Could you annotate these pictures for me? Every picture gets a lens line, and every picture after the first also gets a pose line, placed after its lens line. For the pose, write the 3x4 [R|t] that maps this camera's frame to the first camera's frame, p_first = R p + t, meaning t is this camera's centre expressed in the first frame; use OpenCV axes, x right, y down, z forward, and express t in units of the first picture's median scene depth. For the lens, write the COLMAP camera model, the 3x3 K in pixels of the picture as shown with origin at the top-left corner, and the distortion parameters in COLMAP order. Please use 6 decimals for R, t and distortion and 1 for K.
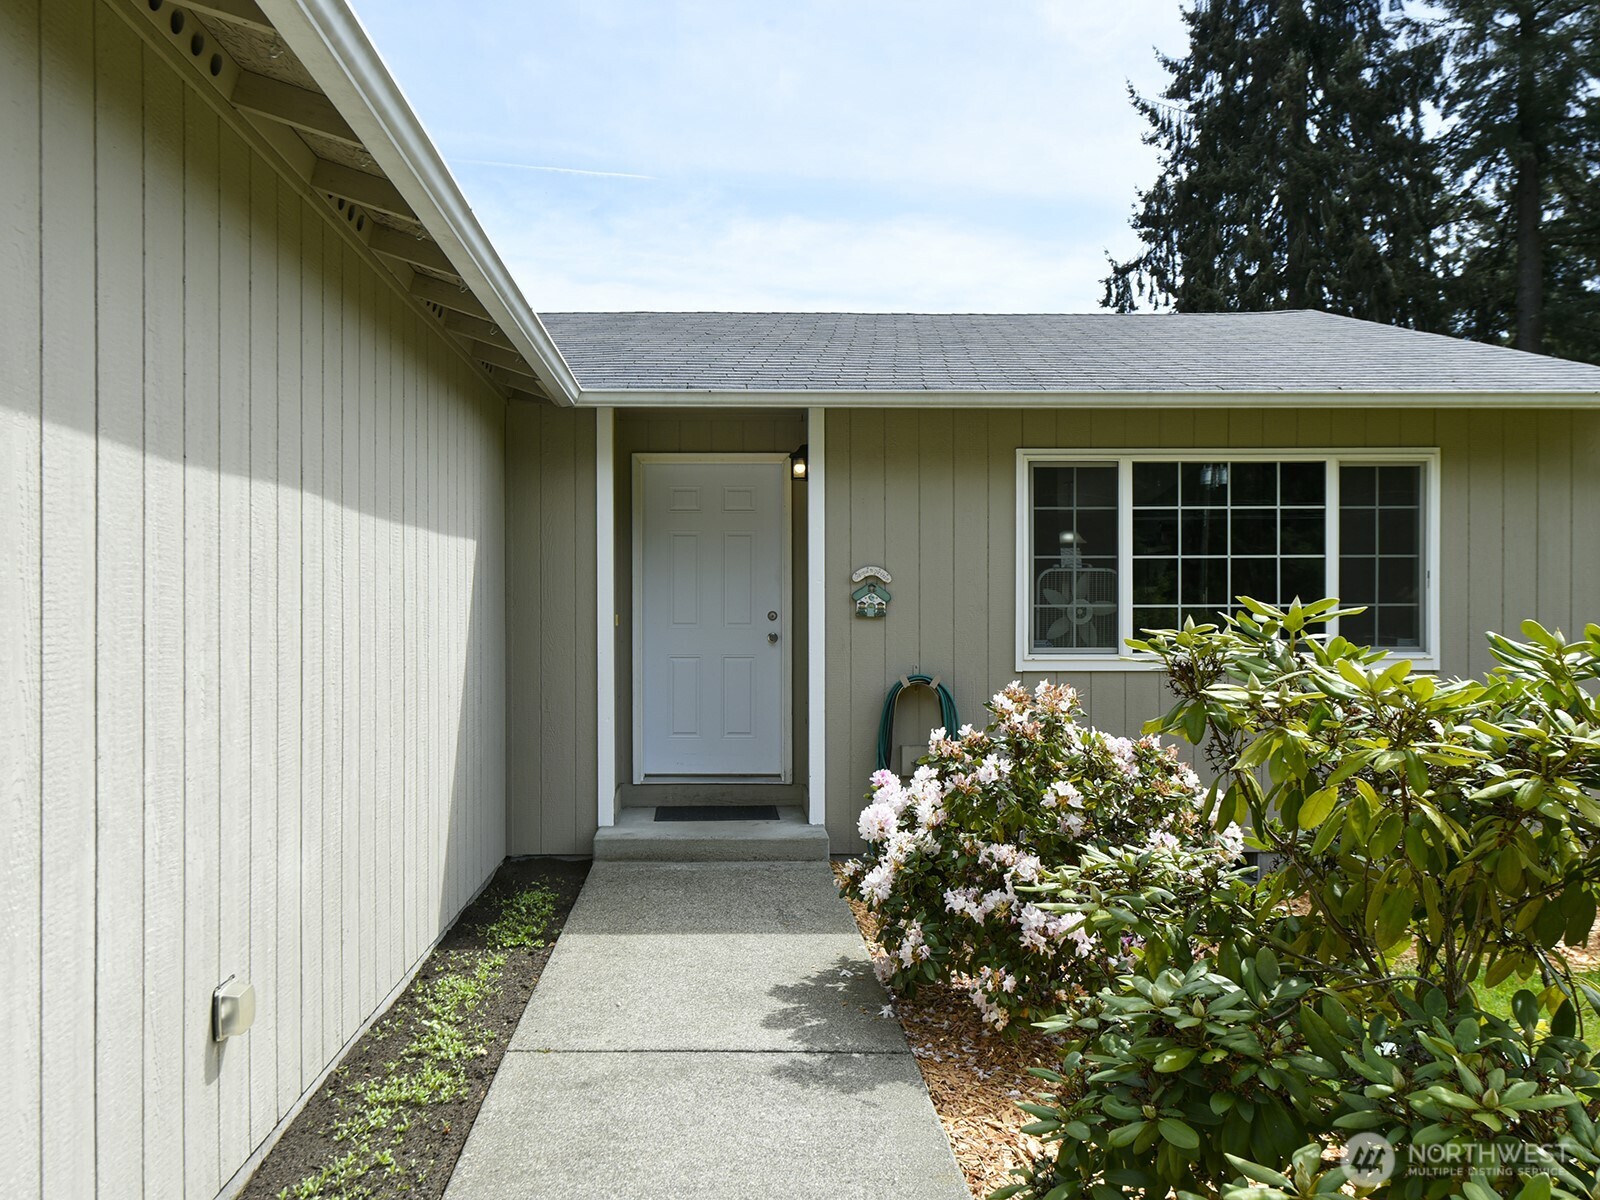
lens RADIAL K [[841.8, 0, 800.0], [0, 841.8, 600.0], [0, 0, 1]] dist [-0.004208, -0.001559]
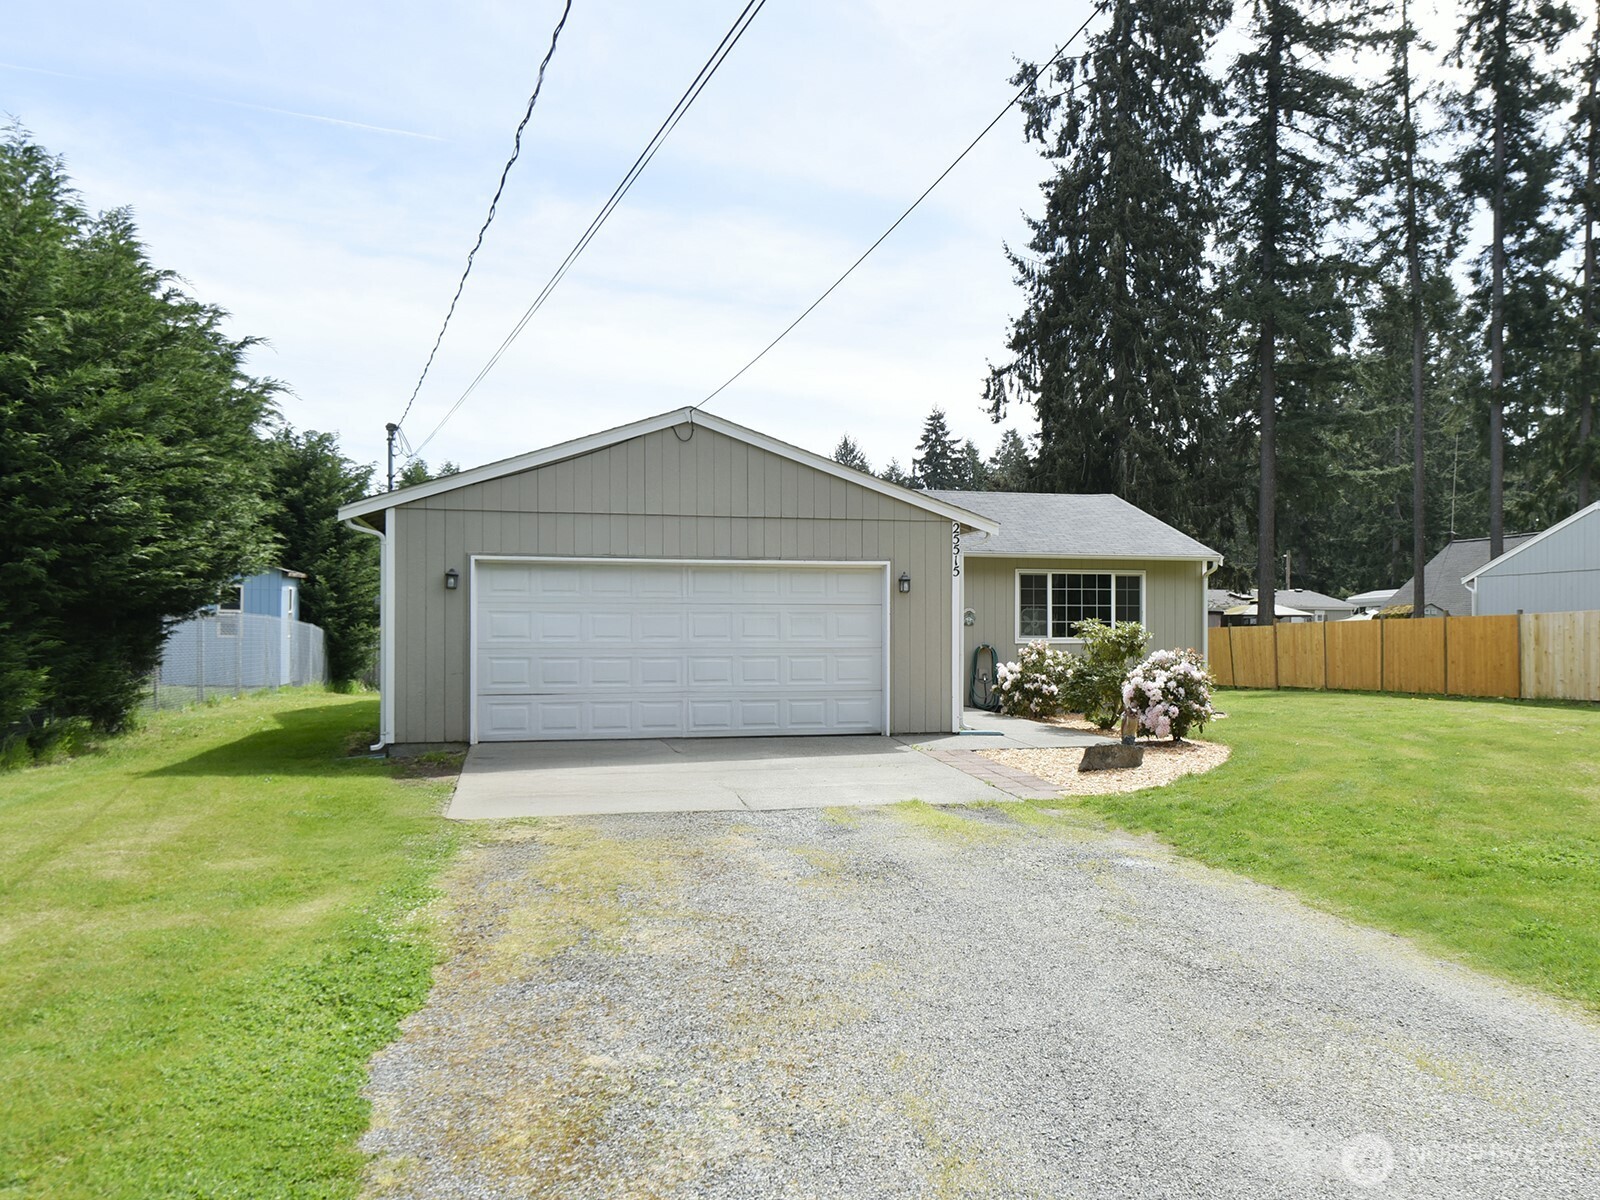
lens RADIAL K [[841.8, 0, 800.0], [0, 841.8, 600.0], [0, 0, 1]] dist [-0.004208, -0.001559]
pose [[0.987060, 0.009326, 0.160080, -0.147539], [-0.005398, 0.999674, -0.024953, 0.001527], [-0.160261, 0.023766, 0.986789, -0.276246]]
